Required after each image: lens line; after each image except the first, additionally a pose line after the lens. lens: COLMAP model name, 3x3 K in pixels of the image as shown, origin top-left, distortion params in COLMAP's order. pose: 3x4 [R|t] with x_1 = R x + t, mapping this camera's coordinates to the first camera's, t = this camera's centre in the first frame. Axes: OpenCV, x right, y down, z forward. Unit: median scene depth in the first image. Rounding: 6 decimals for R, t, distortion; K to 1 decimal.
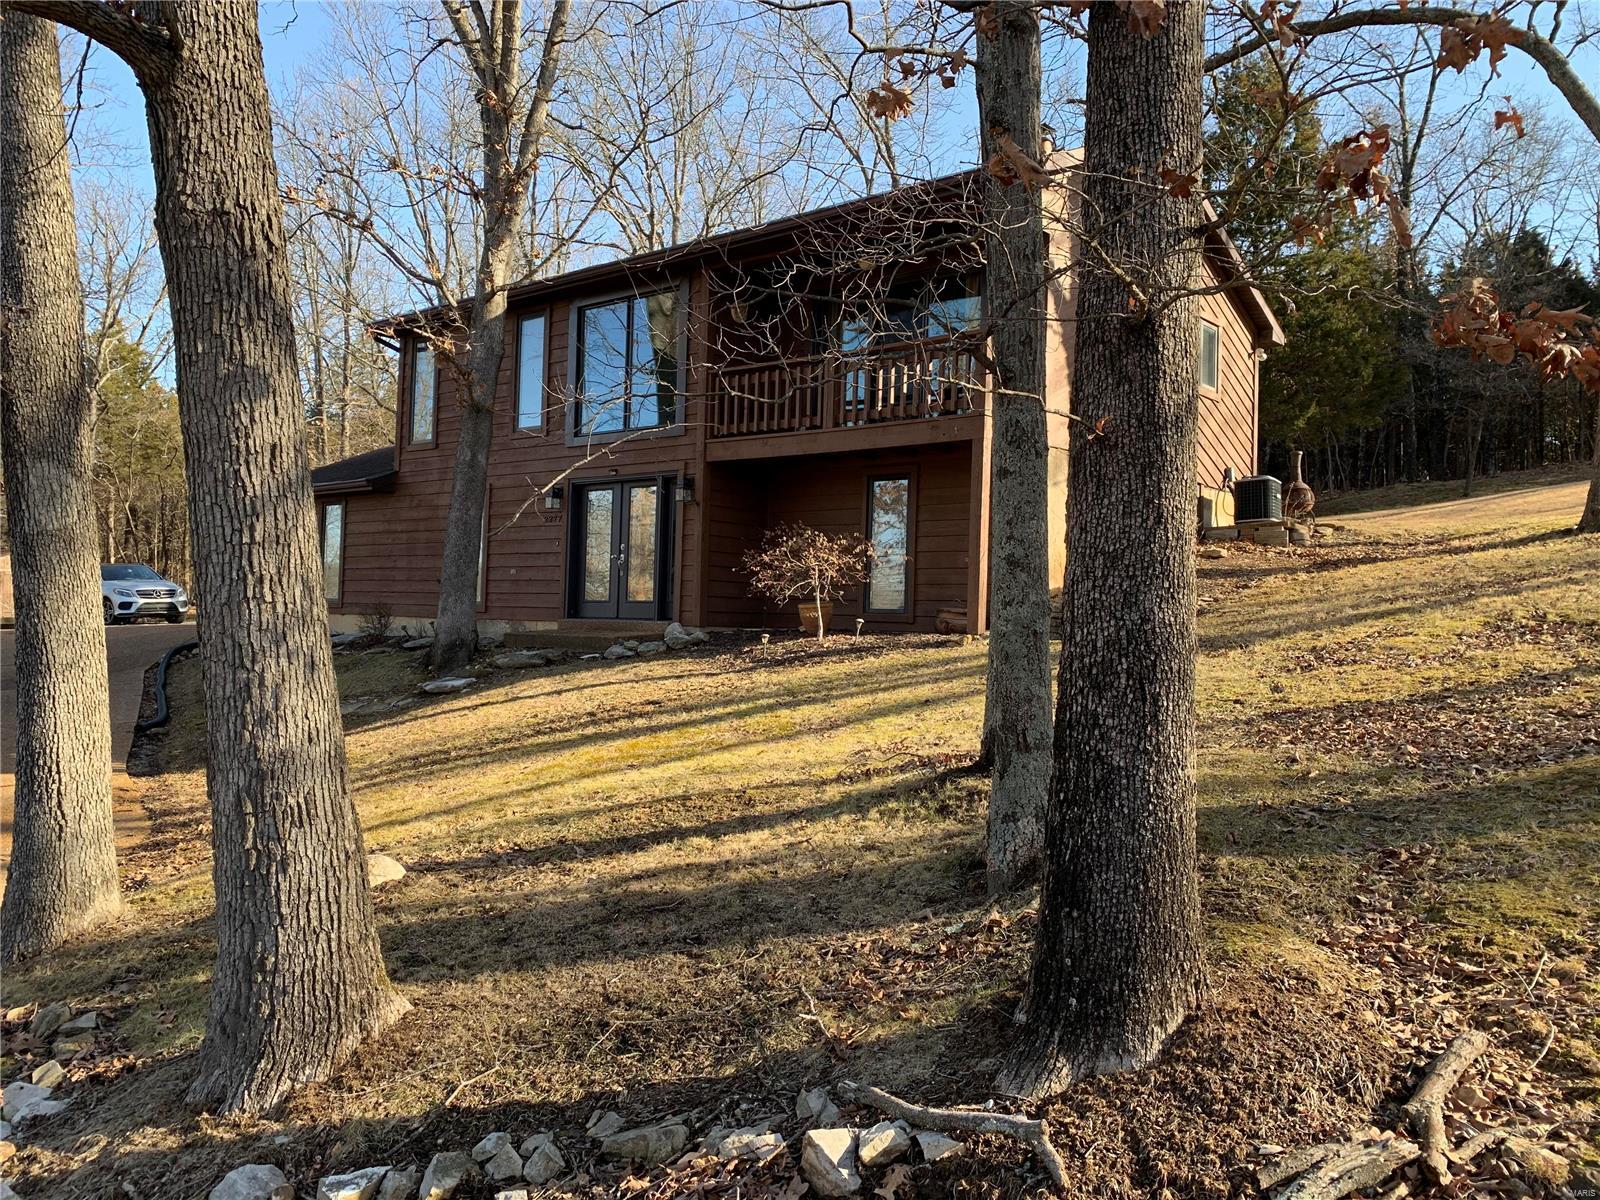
lens RADIAL K [[1242.2, 0, 800.0], [0, 1242.2, 600.0], [0, 0, 1]] dist [0.055194, -0.066205]
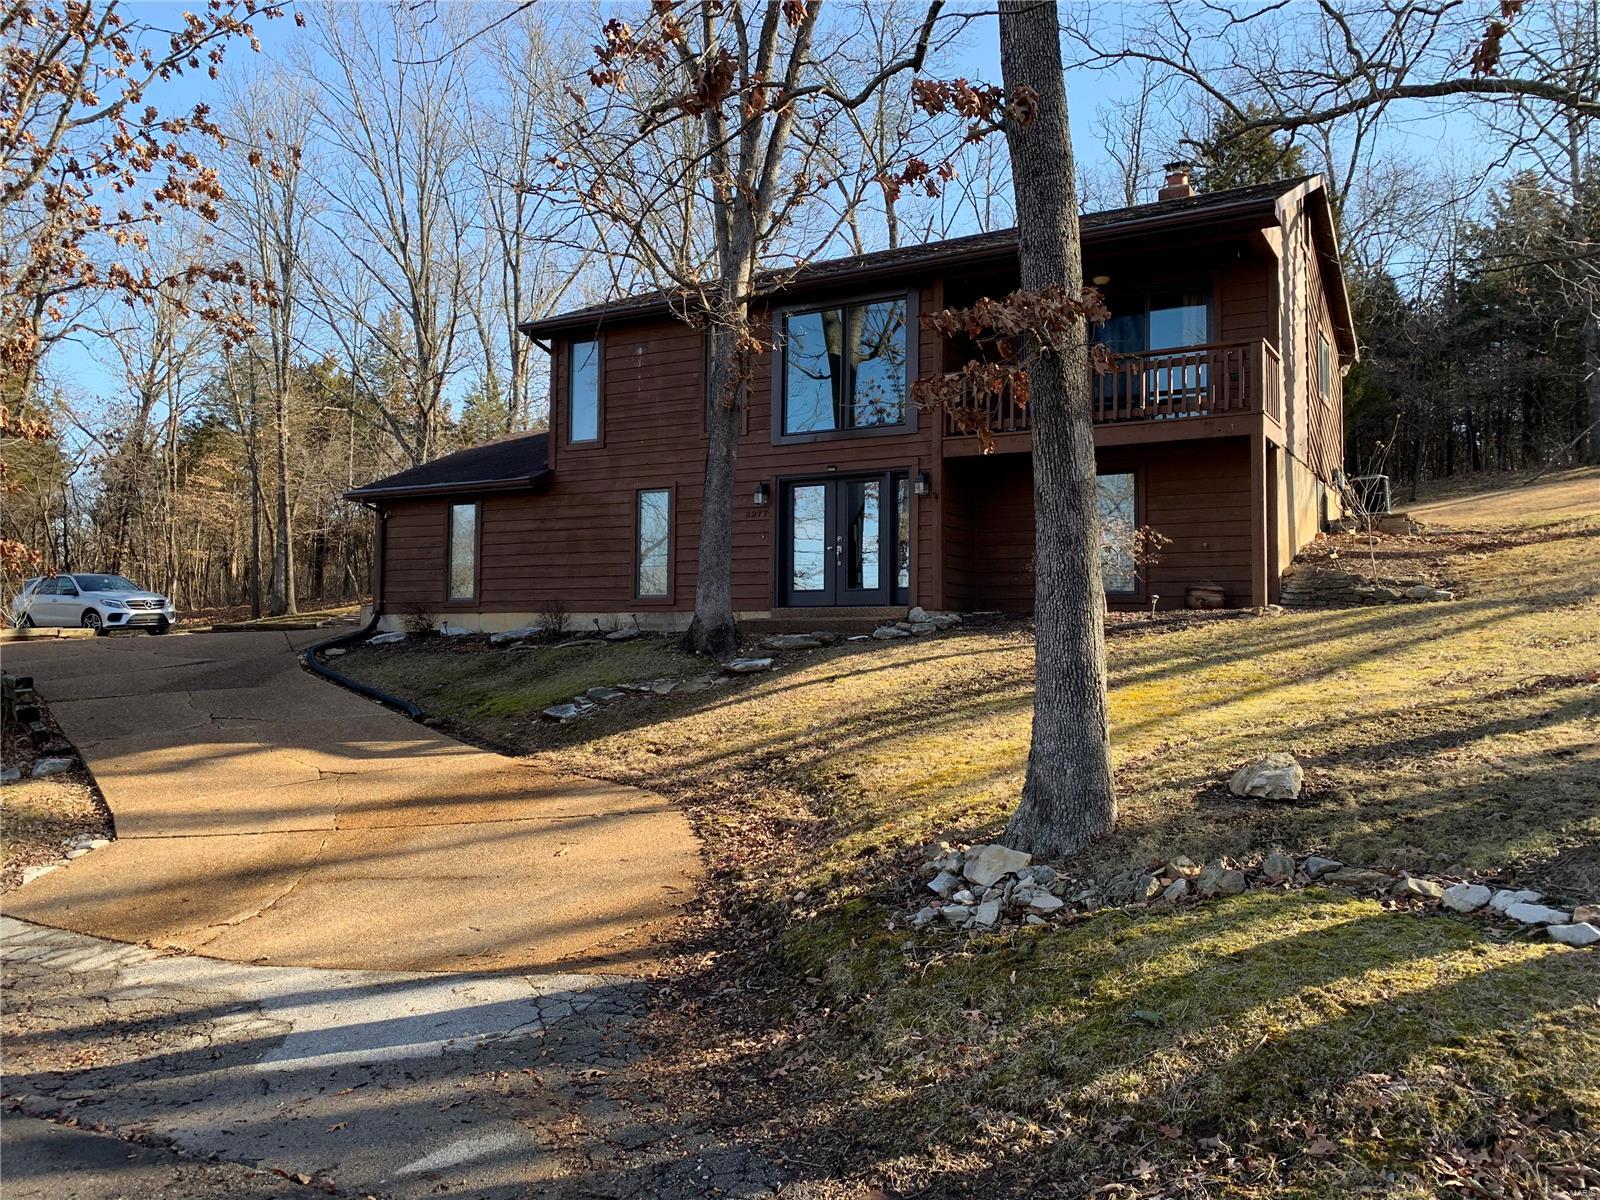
lens RADIAL K [[1242.2, 0, 800.0], [0, 1242.2, 600.0], [0, 0, 1]] dist [0.055194, -0.066205]
pose [[0.981726, -0.015454, 0.189674, -0.360253], [0.018148, 0.999757, -0.012479, 0.021275], [-0.189435, 0.015693, 0.981768, -0.034511]]
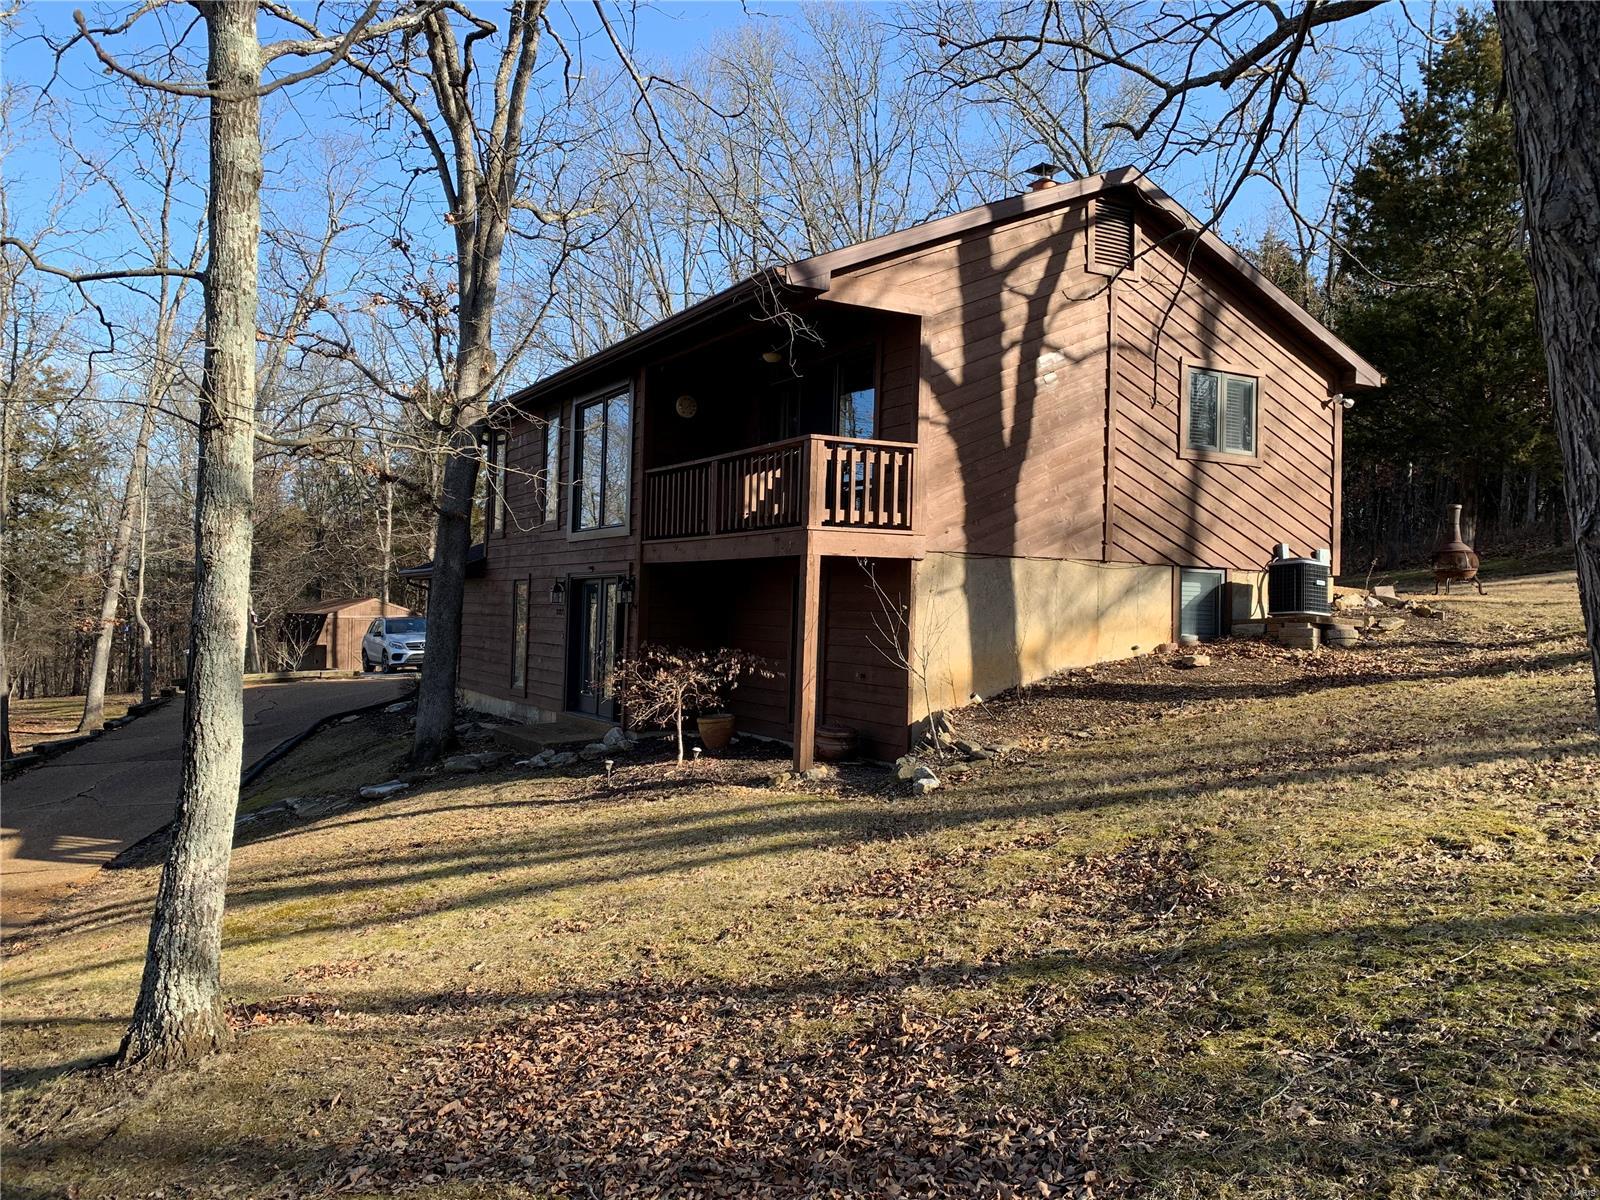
lens RADIAL K [[1251.3, 0, 802.5], [0, 1251.3, 593.2], [0, 0, 1]] dist [-0.001954, -0.001508]
pose [[0.933801, -0.009647, -0.357662, 0.363651], [0.008634, 0.999953, -0.004429, -0.076618], [0.357687, 0.001048, 0.933841, 0.117390]]
